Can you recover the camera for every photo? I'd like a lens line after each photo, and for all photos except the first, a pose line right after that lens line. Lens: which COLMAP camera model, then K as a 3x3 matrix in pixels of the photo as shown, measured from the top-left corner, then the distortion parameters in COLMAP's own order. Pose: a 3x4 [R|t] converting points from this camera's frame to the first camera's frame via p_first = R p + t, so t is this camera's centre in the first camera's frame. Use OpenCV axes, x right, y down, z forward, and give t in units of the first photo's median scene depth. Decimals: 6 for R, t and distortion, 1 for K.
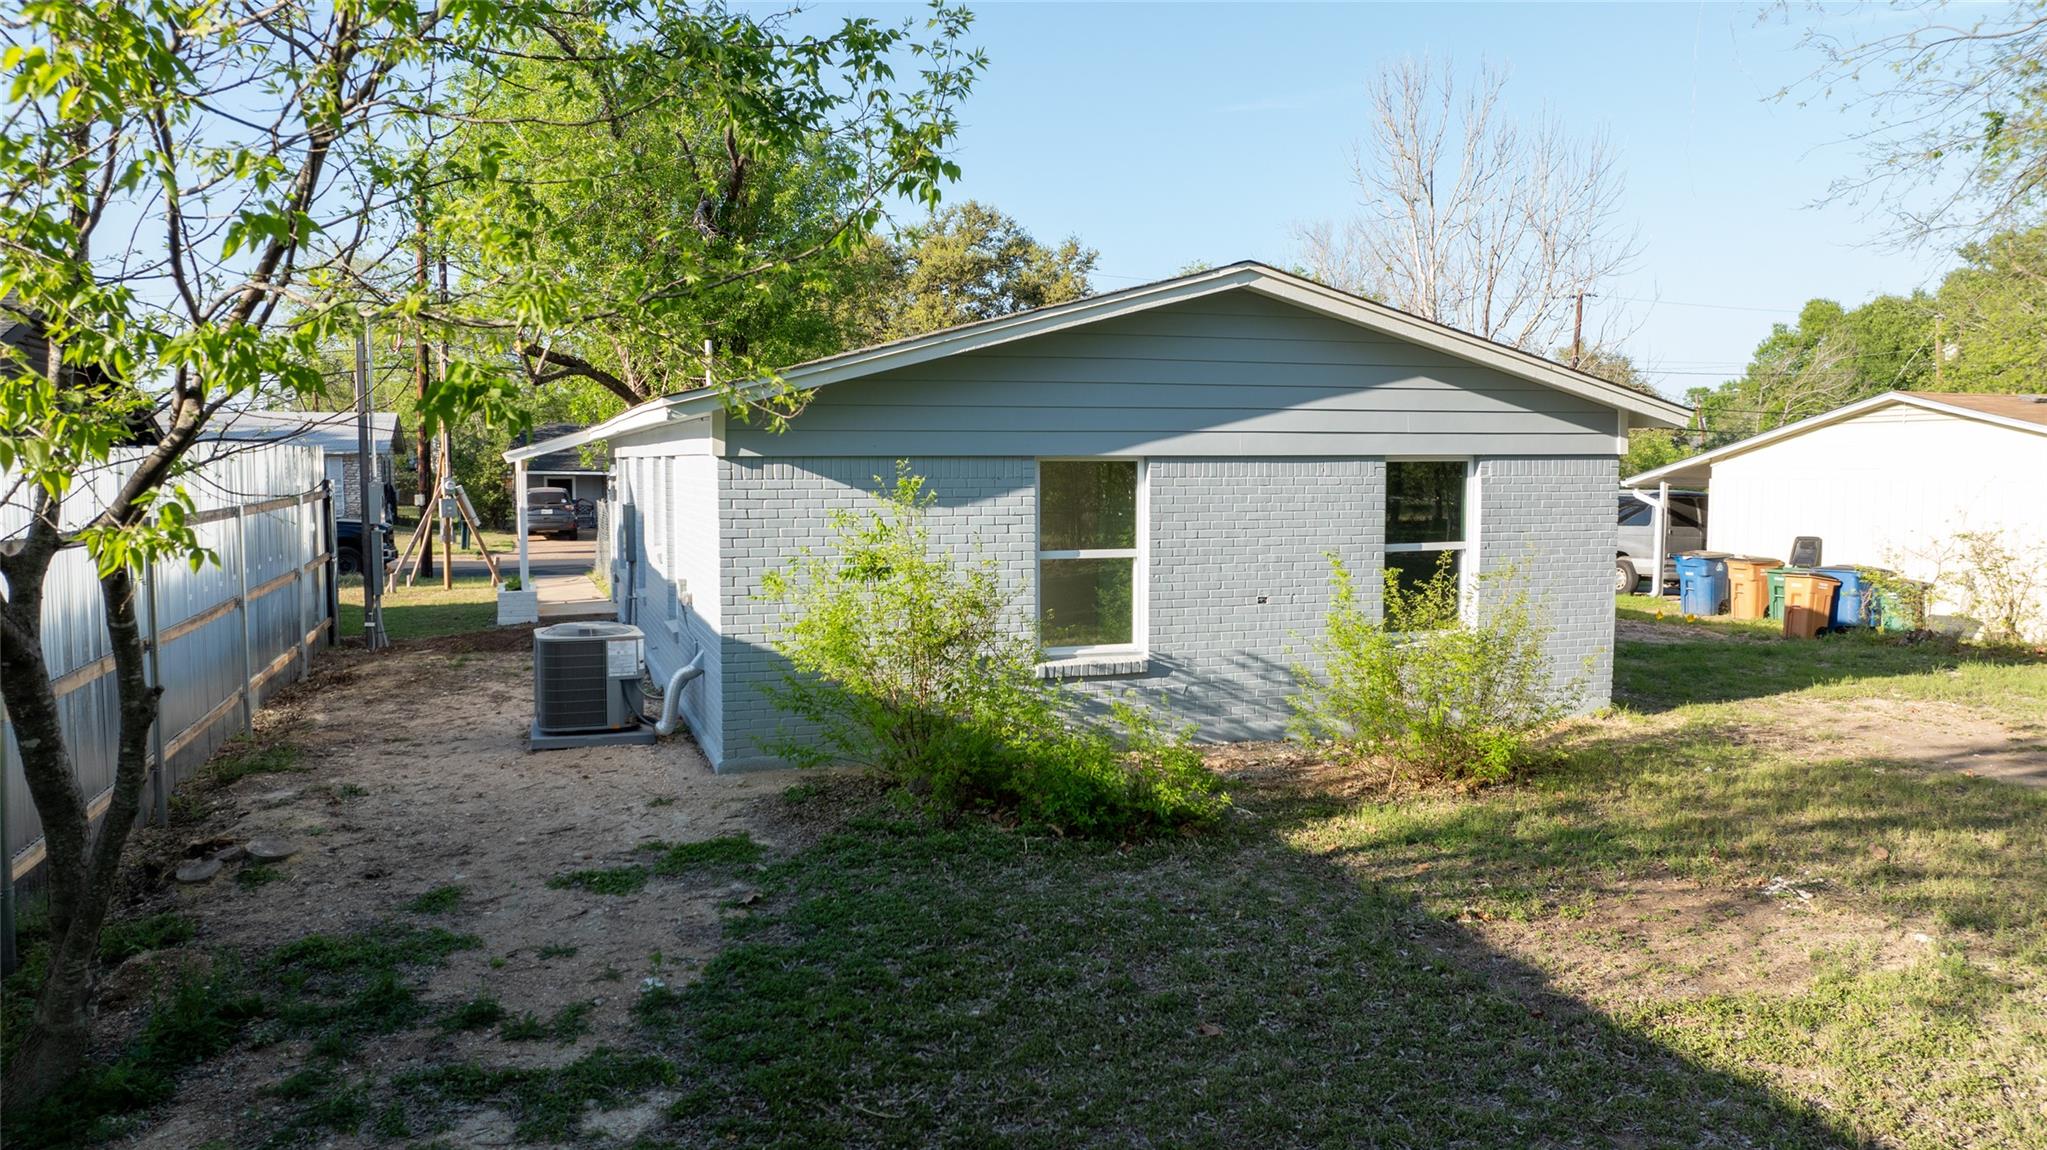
lens RADIAL K [[1439.1, 0, 1023.5], [0, 1439.1, 575.0], [0, 0, 1]] dist [-0.020541, -0.006546]
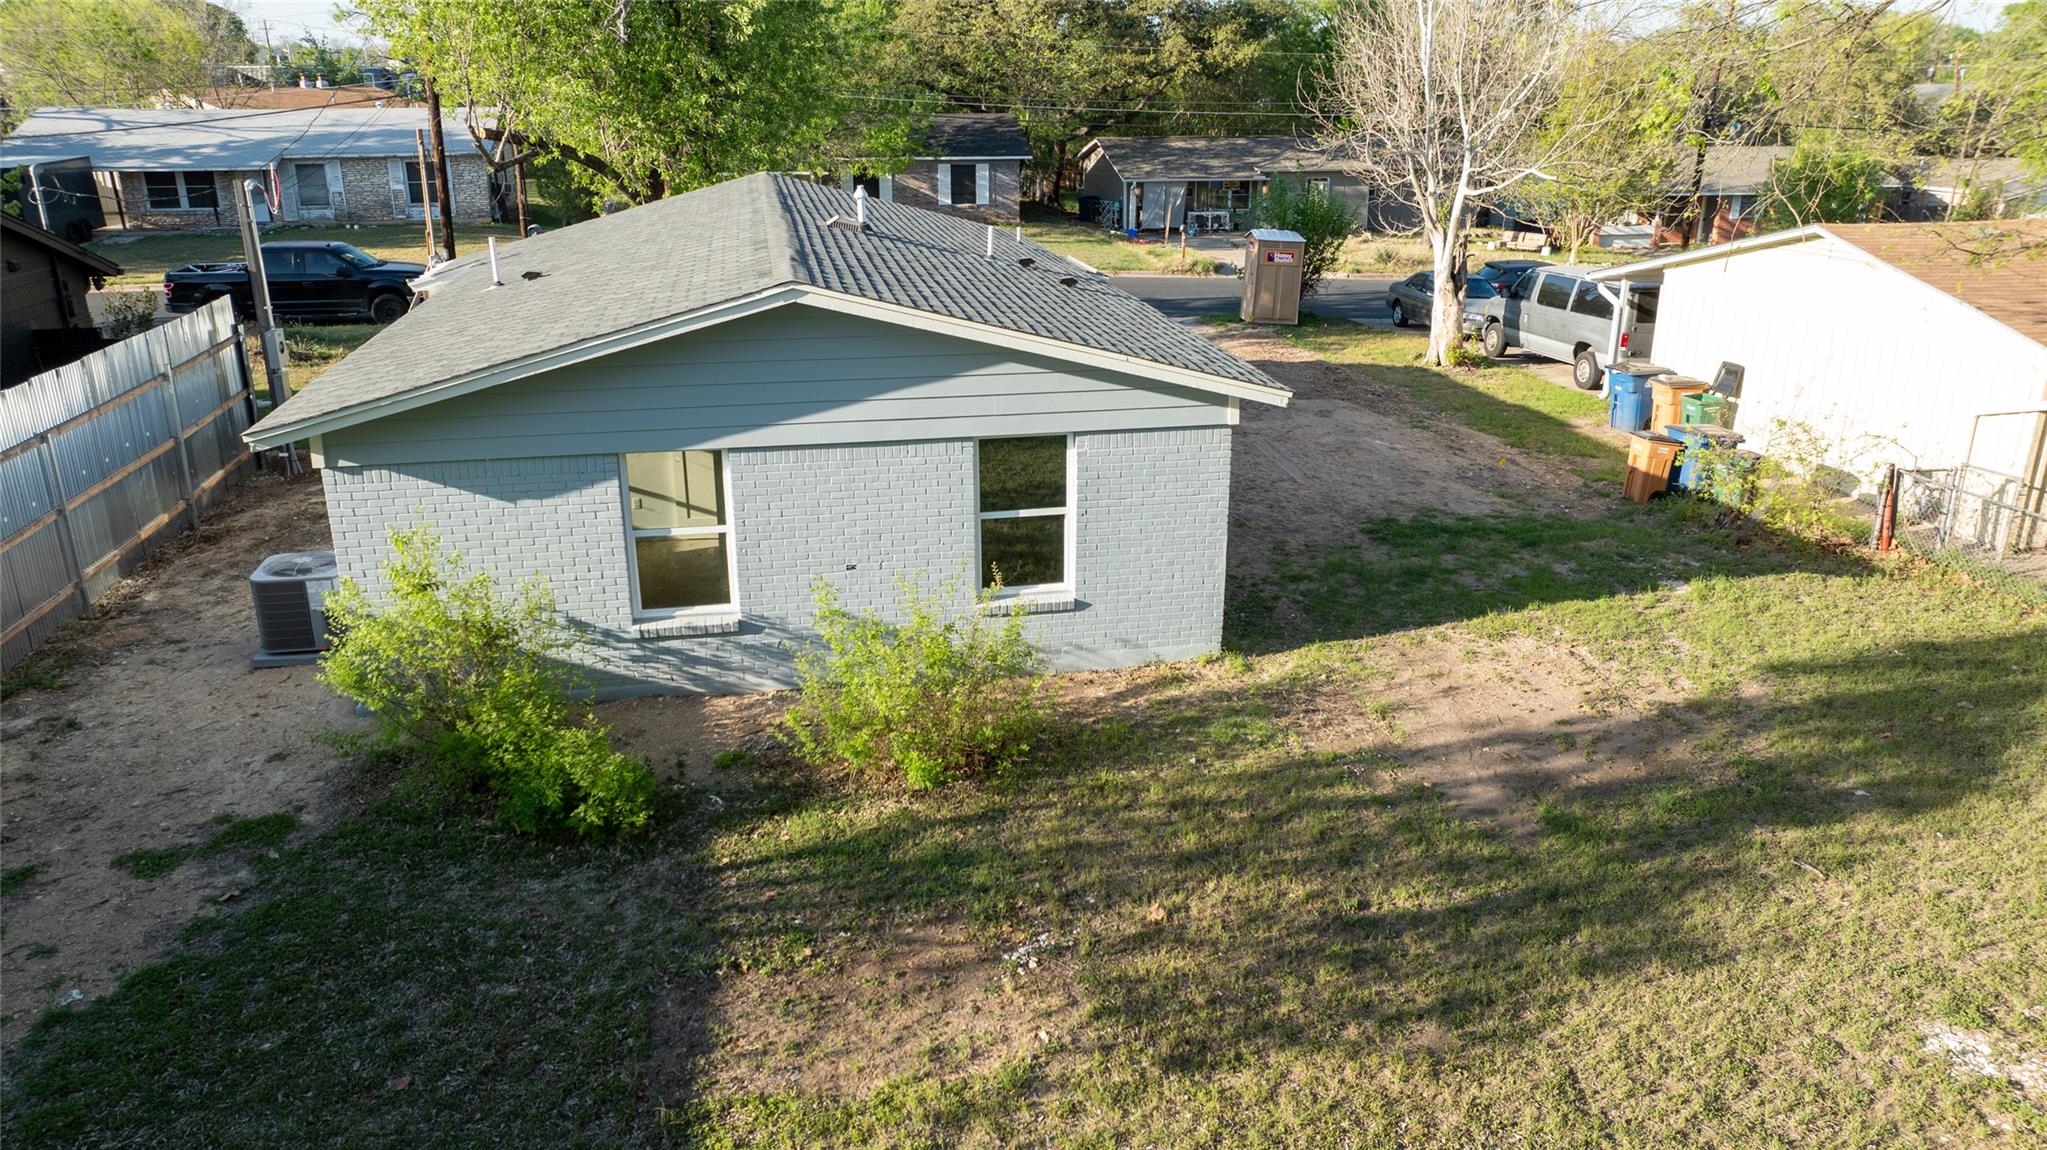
lens RADIAL K [[1439.1, 0, 1023.5], [0, 1439.1, 575.0], [0, 0, 1]] dist [-0.020541, -0.006546]
pose [[0.988595, 0.050725, -0.141796, 0.472624], [-0.013021, 0.966830, 0.255089, -0.272014], [0.150033, -0.250334, 0.956464, -0.051190]]
